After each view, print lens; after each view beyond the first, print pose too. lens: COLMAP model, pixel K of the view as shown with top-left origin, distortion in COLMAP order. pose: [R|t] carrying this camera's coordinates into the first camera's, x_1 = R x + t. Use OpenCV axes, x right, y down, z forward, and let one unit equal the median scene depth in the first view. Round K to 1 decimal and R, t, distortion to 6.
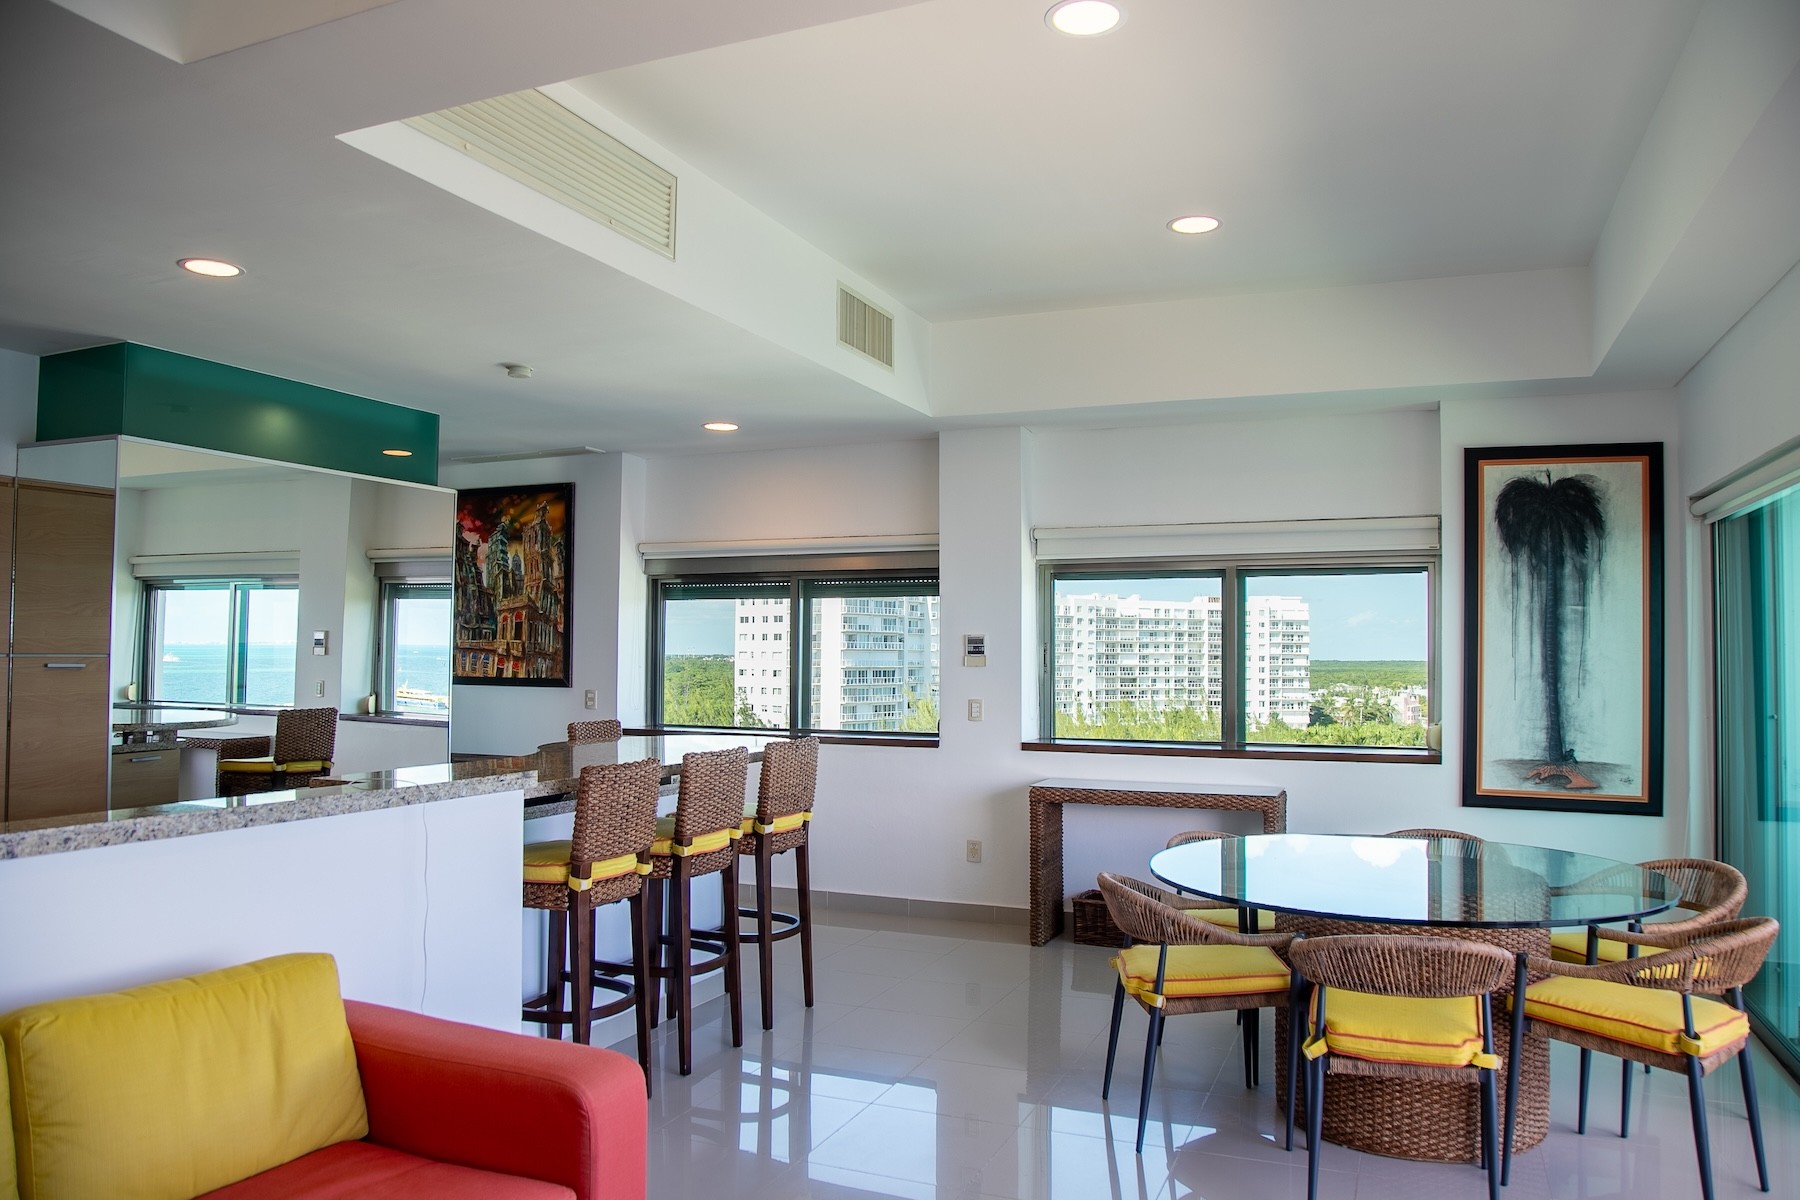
lens RADIAL K [[1255.0, 0, 905.8], [0, 1255.0, 599.9], [0, 0, 1]] dist [-0.120585, 0.074354]
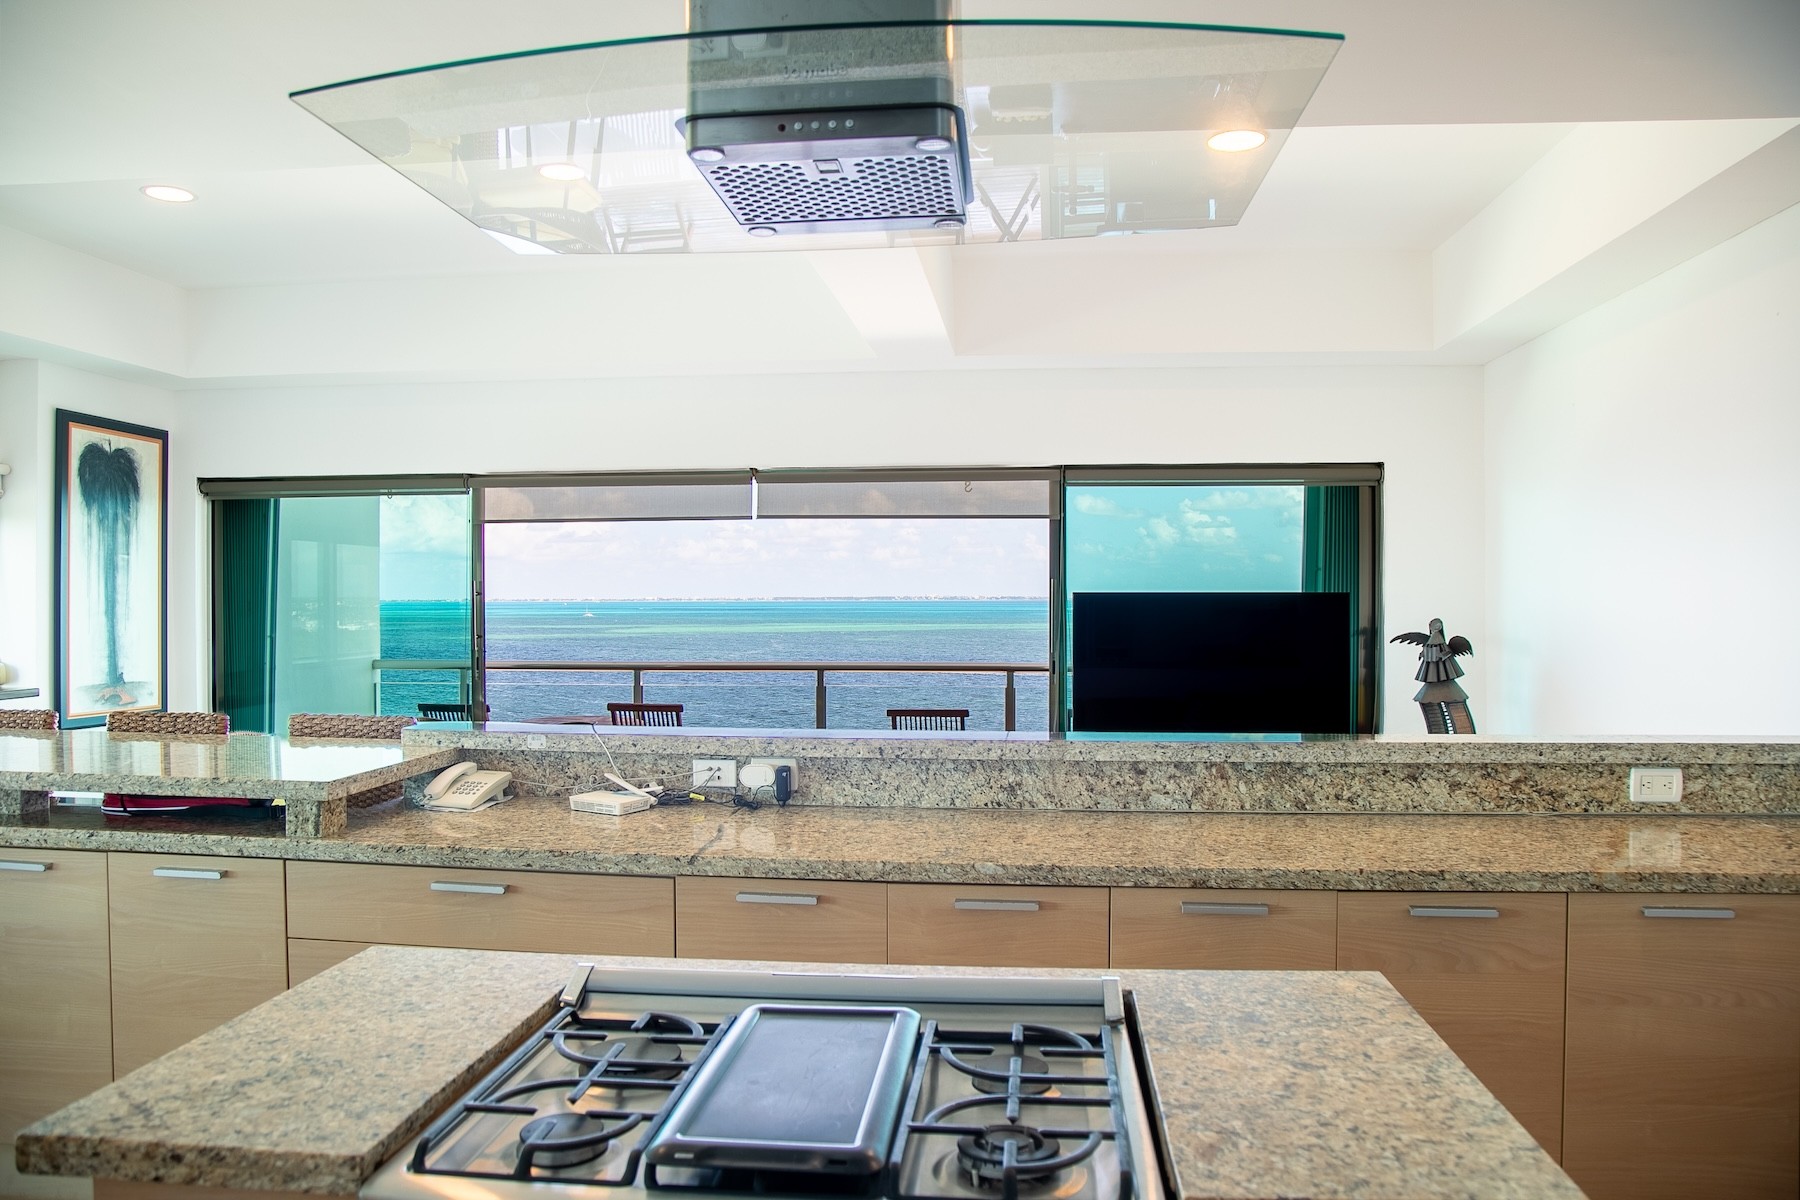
lens RADIAL K [[1265.6, 0, 906.4], [0, 1265.6, 626.8], [0, 0, 1]] dist [-0.123490, 0.080066]
pose [[-0.289014, -0.029222, 0.956879, -0.840806], [-0.041174, 0.998989, 0.018072, 0.022511], [-0.956439, -0.034175, -0.289924, 0.602765]]
